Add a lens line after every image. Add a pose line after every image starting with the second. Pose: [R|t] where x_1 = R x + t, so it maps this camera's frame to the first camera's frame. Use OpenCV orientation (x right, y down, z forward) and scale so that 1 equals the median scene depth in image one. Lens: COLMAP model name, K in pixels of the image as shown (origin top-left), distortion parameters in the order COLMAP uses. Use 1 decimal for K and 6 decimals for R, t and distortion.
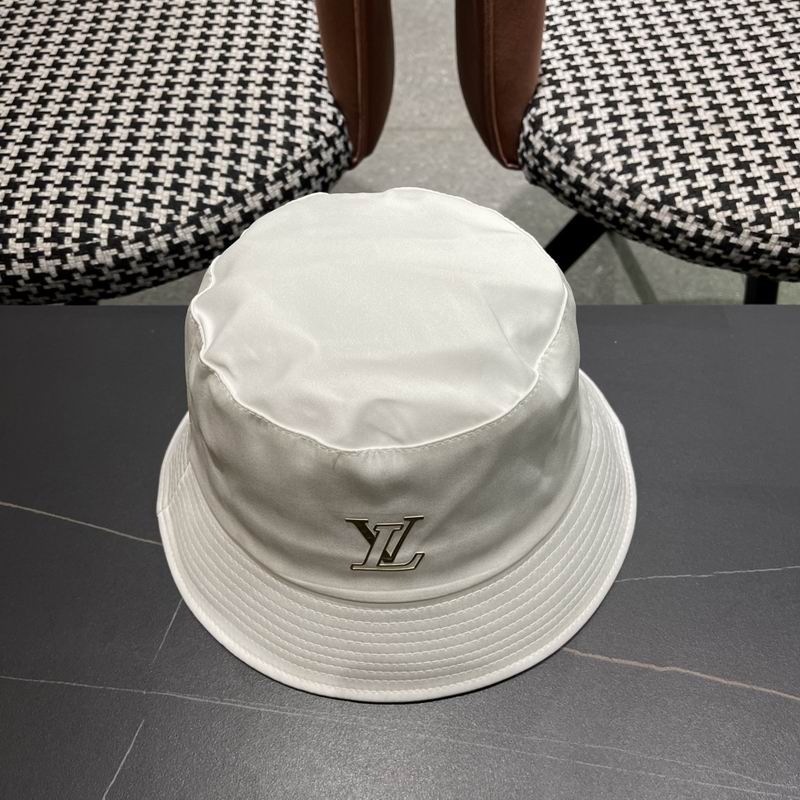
lens RADIAL K [[843.3, 0, 402.6], [0, 843.3, 411.5], [0, 0, 1]] dist [0.011492, 0.000000]
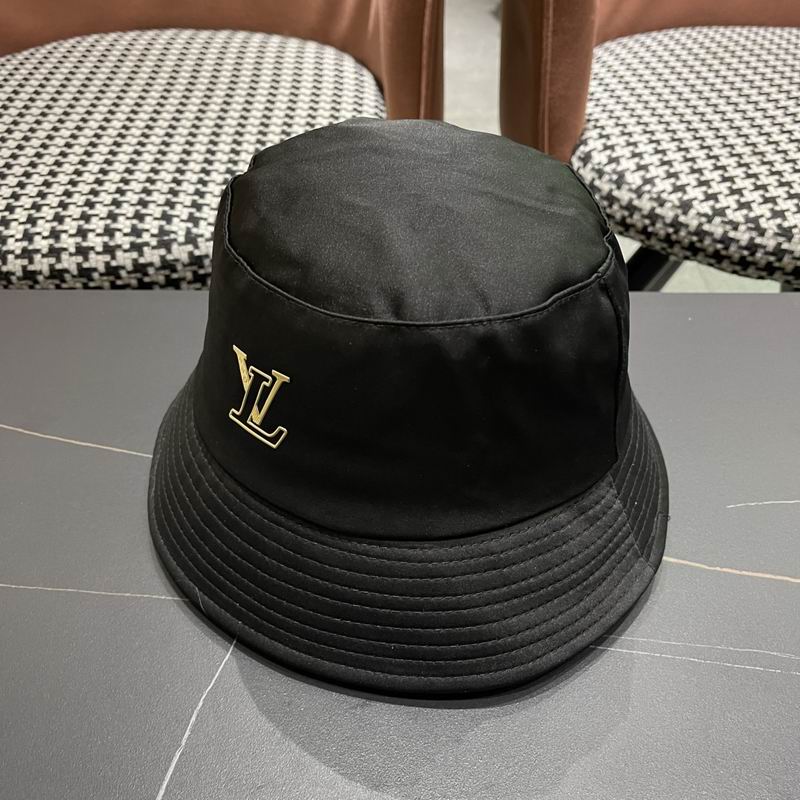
lens RADIAL K [[843.3, 0, 401.4], [0, 843.3, 414.2], [0, 0, 1]] dist [0.011492, 0.000000]
pose [[0.999494, 0.008751, 0.030592, -0.112766], [-0.001347, 0.972214, -0.234090, 0.241461], [-0.031790, 0.233930, 0.971734, 0.043252]]
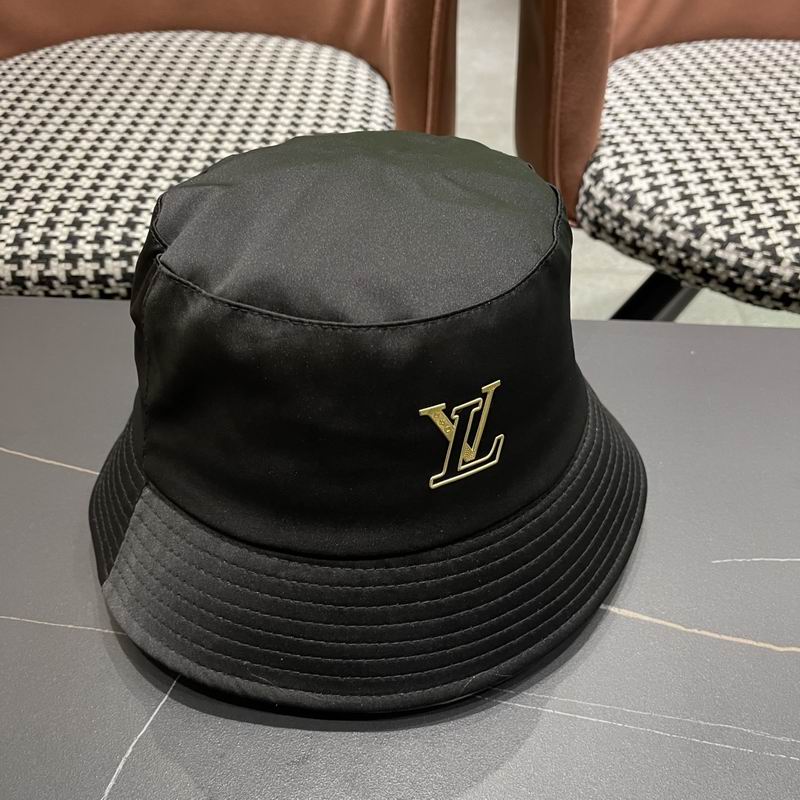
lens RADIAL K [[843.3, 0, 395.0], [0, 843.3, 413.1], [0, 0, 1]] dist [0.011492, 0.000000]
pose [[0.998593, 0.050256, -0.016942, -0.060112], [-0.052820, 0.971179, -0.232423, 0.204433], [0.004773, 0.232991, 0.972467, 0.068712]]
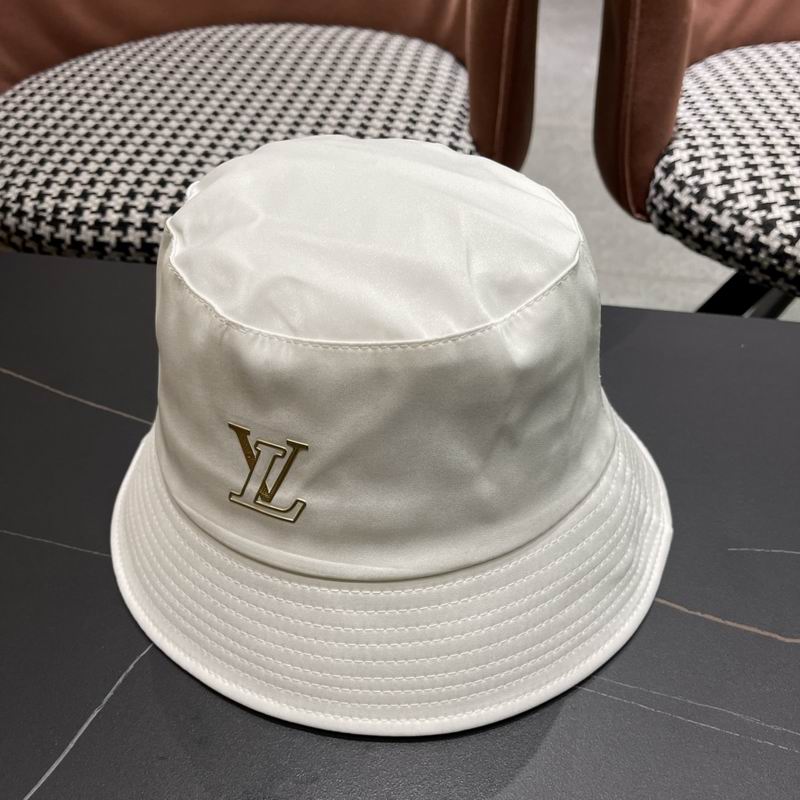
lens RADIAL K [[843.3, 0, 392.0], [0, 843.3, 410.9], [0, 0, 1]] dist [0.011492, 0.000000]
pose [[0.983155, 0.117654, -0.139869, 0.008091], [-0.148089, 0.961301, -0.232313, 0.237302], [0.107124, 0.249113, 0.962532, 0.064748]]
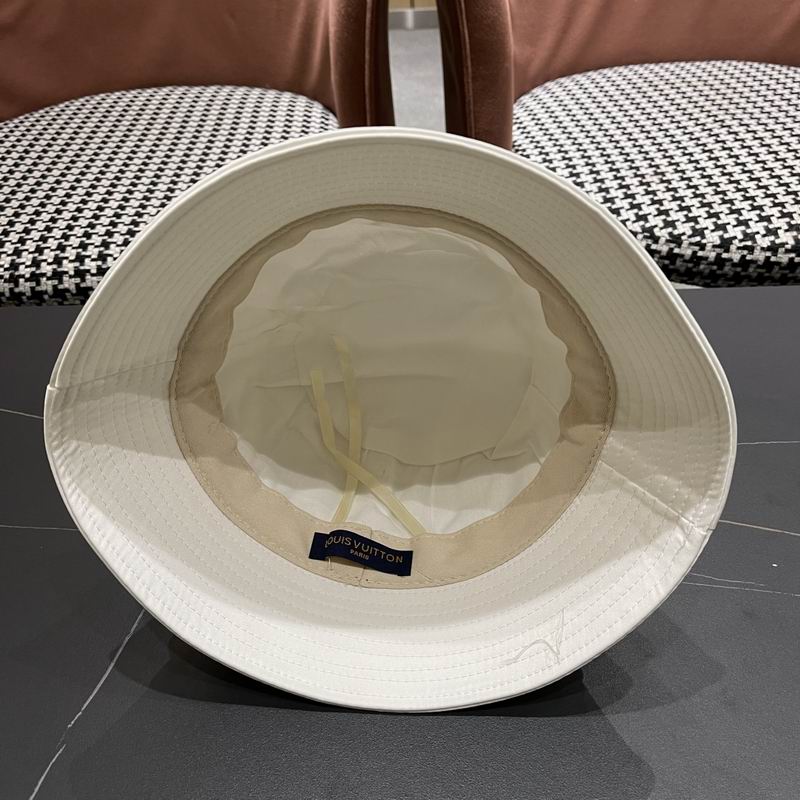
lens RADIAL K [[843.3, 0, 401.2], [0, 843.3, 405.8], [0, 0, 1]] dist [0.011492, 0.000000]
pose [[0.999817, -0.015212, -0.011607, 0.005180], [0.011328, 0.959450, -0.281651, 0.343085], [0.015421, 0.281468, 0.959447, -0.109417]]
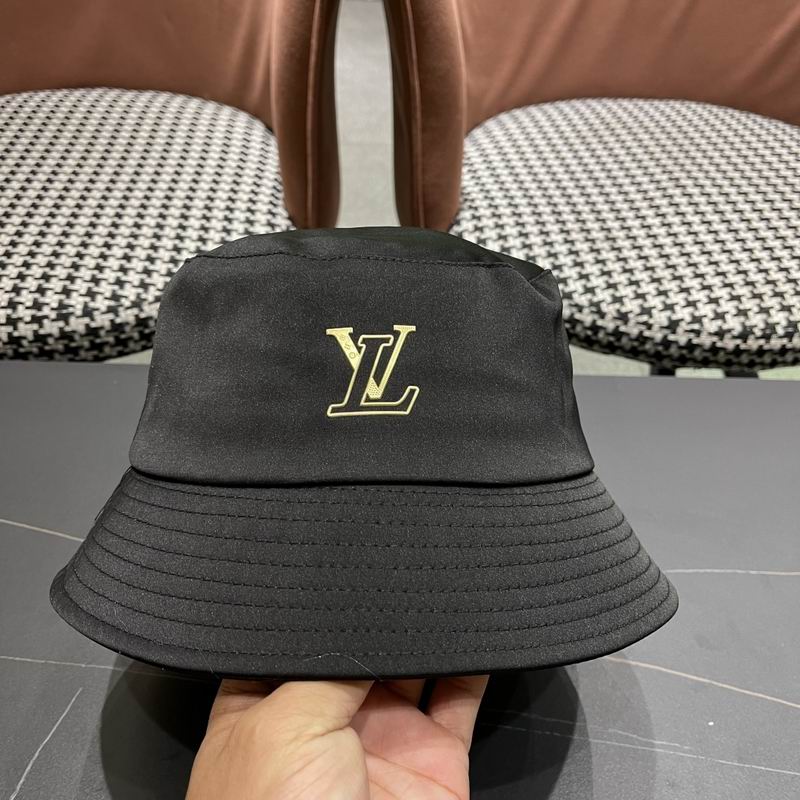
lens RADIAL K [[843.3, 0, 397.5], [0, 843.3, 413.2], [0, 0, 1]] dist [0.011492, 0.000000]
pose [[0.998282, 0.027443, 0.051763, 0.019875], [-0.015044, 0.973960, -0.226220, 0.179322], [-0.056623, 0.225053, 0.972700, -0.098218]]
